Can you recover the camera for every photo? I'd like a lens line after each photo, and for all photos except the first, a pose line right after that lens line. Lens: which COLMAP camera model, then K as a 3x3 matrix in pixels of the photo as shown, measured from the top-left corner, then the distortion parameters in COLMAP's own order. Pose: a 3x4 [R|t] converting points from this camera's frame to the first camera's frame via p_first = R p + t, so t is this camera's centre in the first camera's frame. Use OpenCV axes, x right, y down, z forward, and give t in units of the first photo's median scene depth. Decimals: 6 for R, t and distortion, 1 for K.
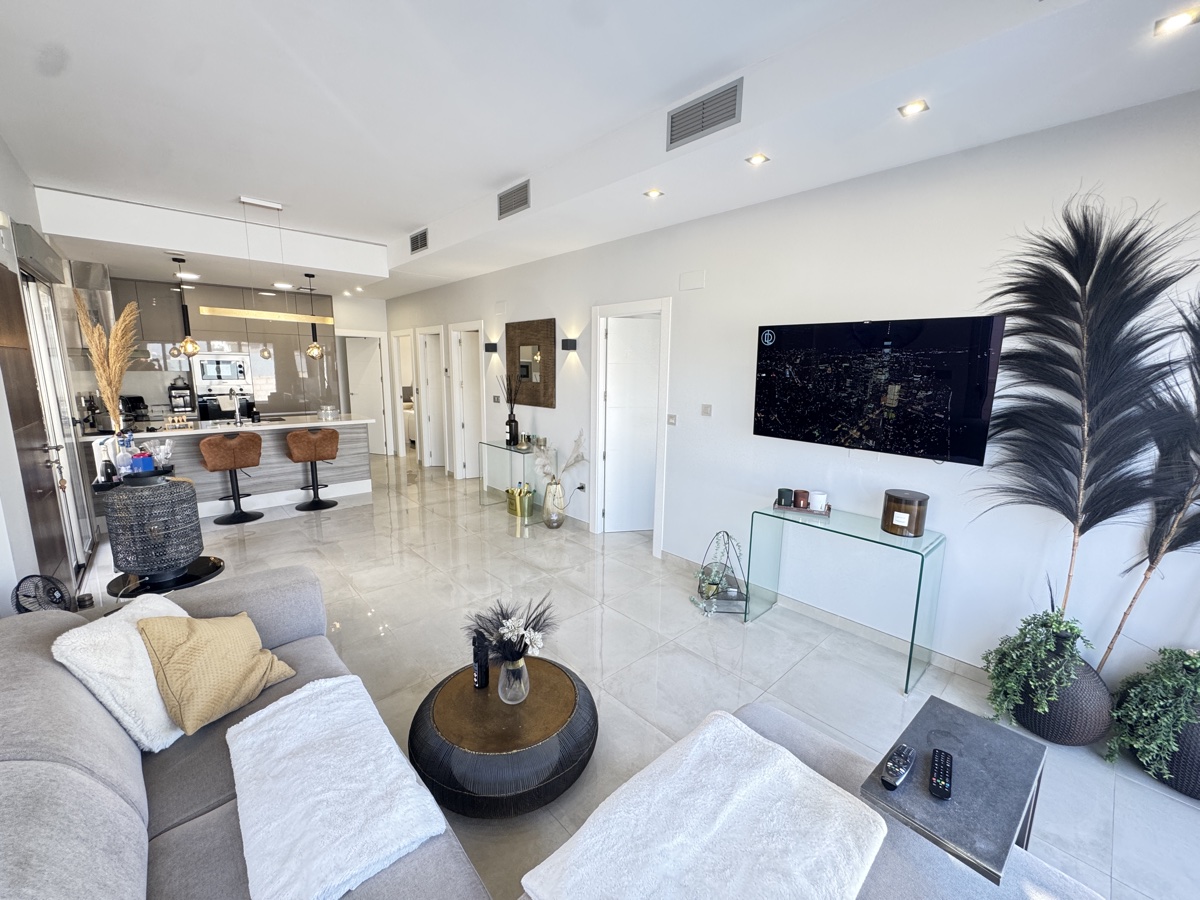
lens RADIAL K [[481.7, 0, 598.7], [0, 481.7, 448.6], [0, 0, 1]] dist [-0.003843, 0.000473]
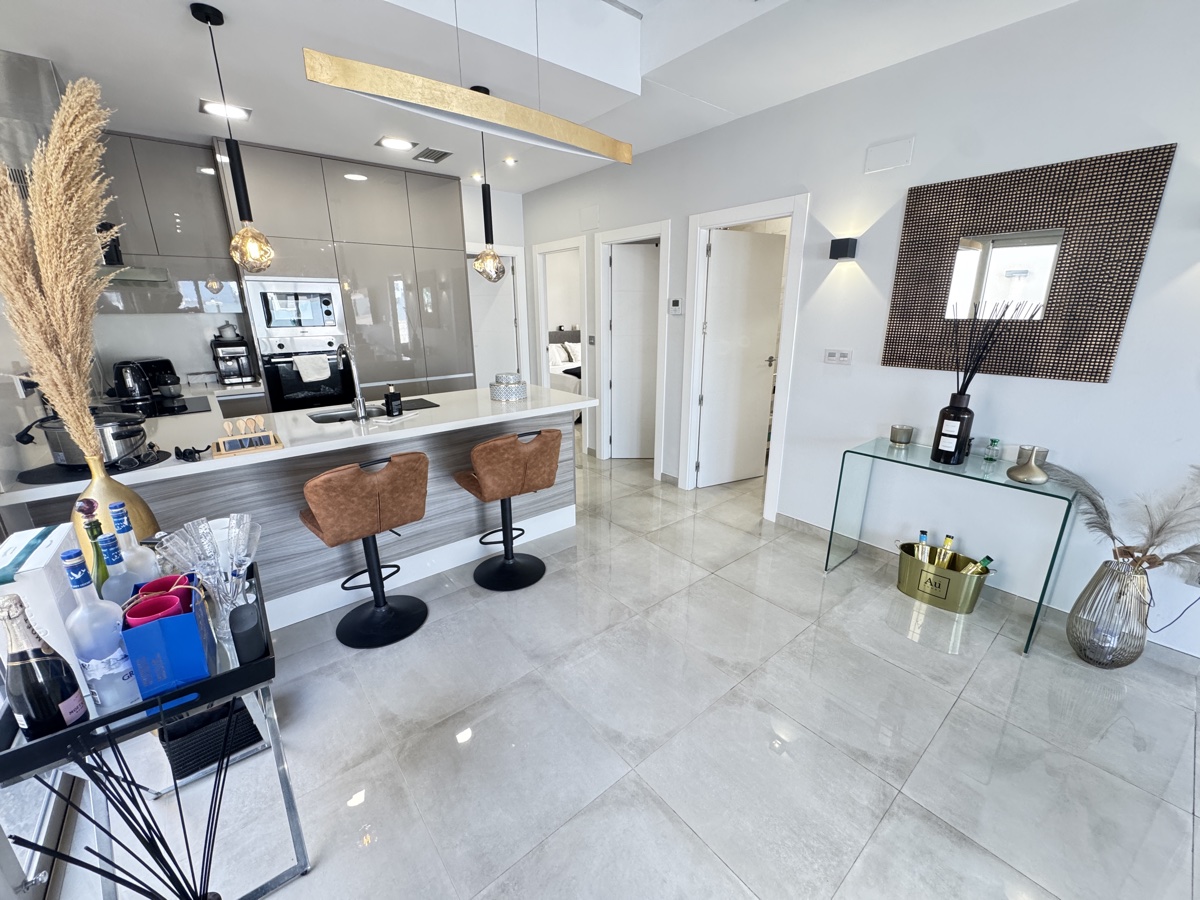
lens RADIAL K [[481.7, 0, 601.4], [0, 481.7, 451.4], [0, 0, 1]] dist [-0.003843, 0.000473]
pose [[0.998493, -0.003593, -0.054754, -0.415801], [0.010081, 0.992880, 0.118689, -0.064285], [0.053937, -0.119062, 0.991421, 0.458364]]
